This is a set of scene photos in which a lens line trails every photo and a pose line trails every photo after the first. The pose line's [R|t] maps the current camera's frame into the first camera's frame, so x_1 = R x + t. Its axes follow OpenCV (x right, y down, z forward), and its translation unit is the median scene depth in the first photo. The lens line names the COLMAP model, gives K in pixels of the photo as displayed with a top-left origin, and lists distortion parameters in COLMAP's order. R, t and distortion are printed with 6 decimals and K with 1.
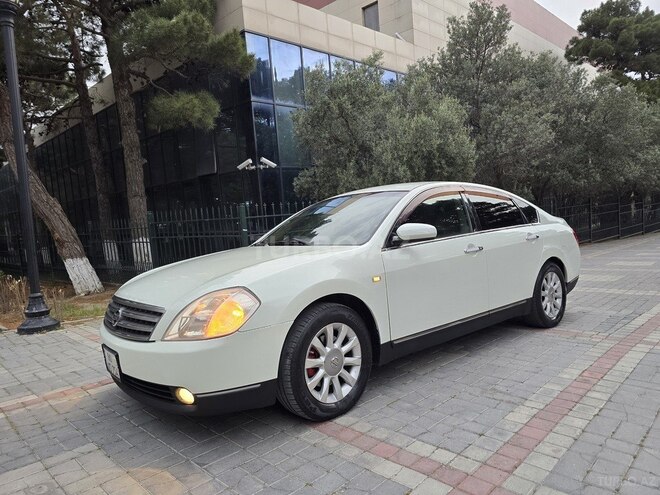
lens RADIAL K [[437.4, 0, 338.1], [0, 437.4, 255.4], [0, 0, 1]] dist [0.059237, -0.059863]
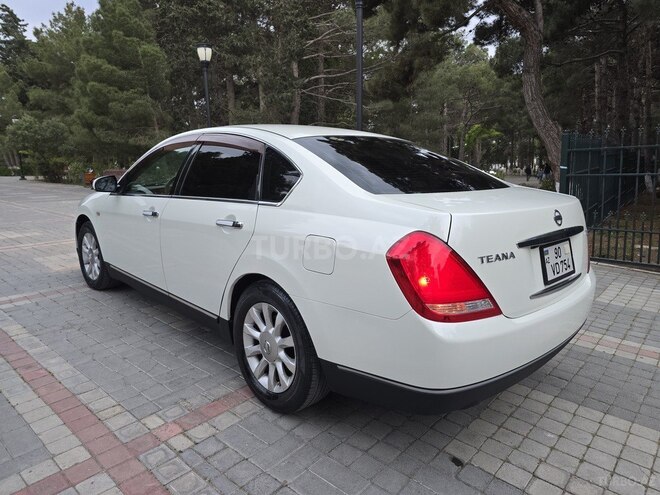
lens RADIAL K [[441.1, 0, 334.1], [0, 441.1, 242.0], [0, 0, 1]] dist [0.058874, -0.055399]
pose [[0.055222, 0.237308, -0.969864, 1.136796], [-0.071649, 0.969784, 0.233209, -0.180002], [0.995900, 0.056611, 0.070557, 1.234226]]
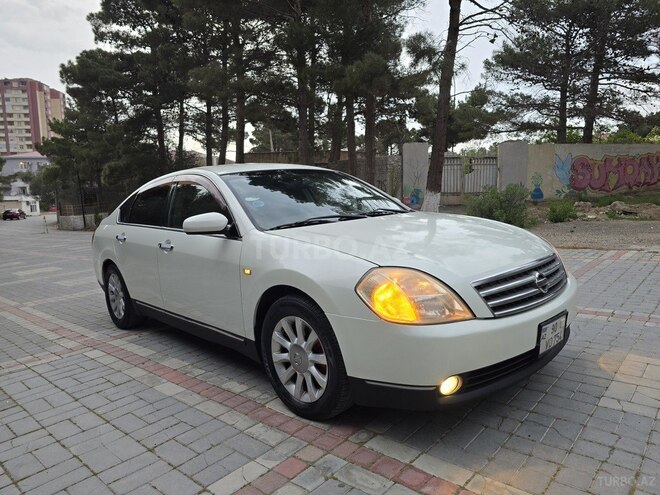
lens RADIAL K [[441.1, 0, 334.1], [0, 441.1, 242.0], [0, 0, 1]] dist [0.058874, -0.055399]
pose [[-0.028541, -0.035156, 0.998974, -0.953347], [0.136978, 0.989816, 0.038747, -0.016149], [-0.990163, 0.137943, -0.023435, 0.992499]]
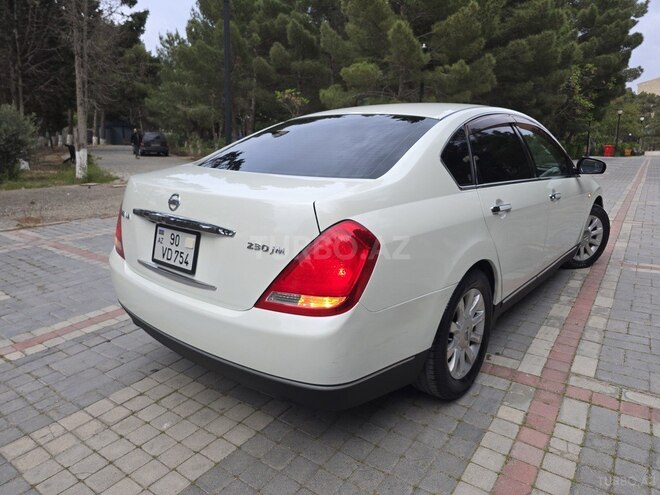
lens RADIAL K [[446.5, 0, 328.7], [0, 446.5, 239.2], [0, 0, 1]] dist [0.037433, -0.036929]
pose [[-0.986873, 0.095792, -0.130020, 0.501941], [0.053994, 0.954470, 0.293379, -0.212895], [0.152204, 0.282508, -0.947113, 2.068822]]
